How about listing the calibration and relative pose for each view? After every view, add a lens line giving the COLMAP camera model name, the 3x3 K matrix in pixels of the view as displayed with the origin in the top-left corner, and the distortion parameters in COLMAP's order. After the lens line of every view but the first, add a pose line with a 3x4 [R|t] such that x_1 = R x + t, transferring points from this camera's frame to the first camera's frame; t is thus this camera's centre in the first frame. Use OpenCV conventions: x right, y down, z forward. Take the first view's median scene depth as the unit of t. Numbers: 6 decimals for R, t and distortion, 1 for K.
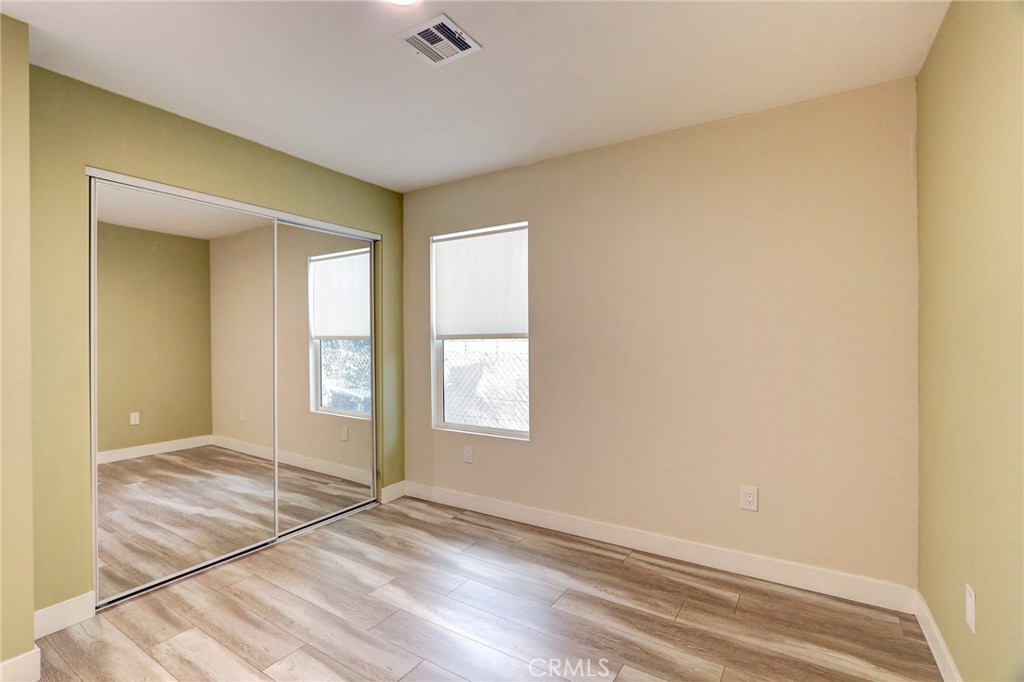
lens RADIAL K [[476.9, 0, 499.7], [0, 476.9, 334.3], [0, 0, 1]] dist [-0.015010, 0.001647]
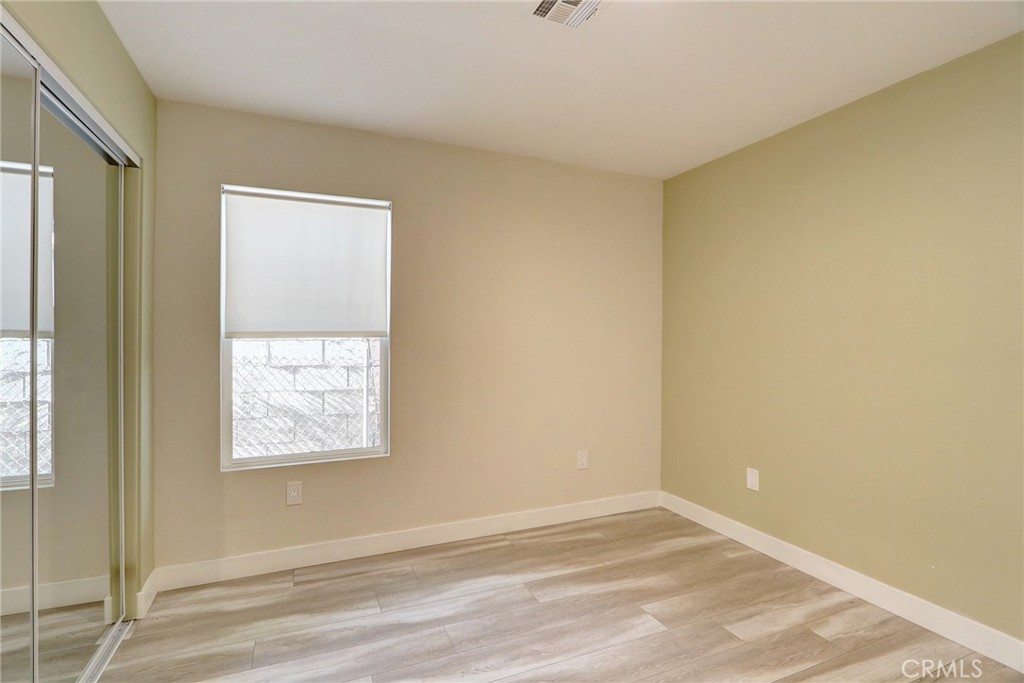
lens RADIAL K [[476.9, 0, 499.7], [0, 476.9, 334.8], [0, 0, 1]] dist [-0.015010, 0.001647]
pose [[0.562306, 0.009138, 0.826879, -0.625463], [-0.010027, 0.999941, -0.004232, 0.006687], [-0.826869, -0.005912, 0.562364, 0.405242]]
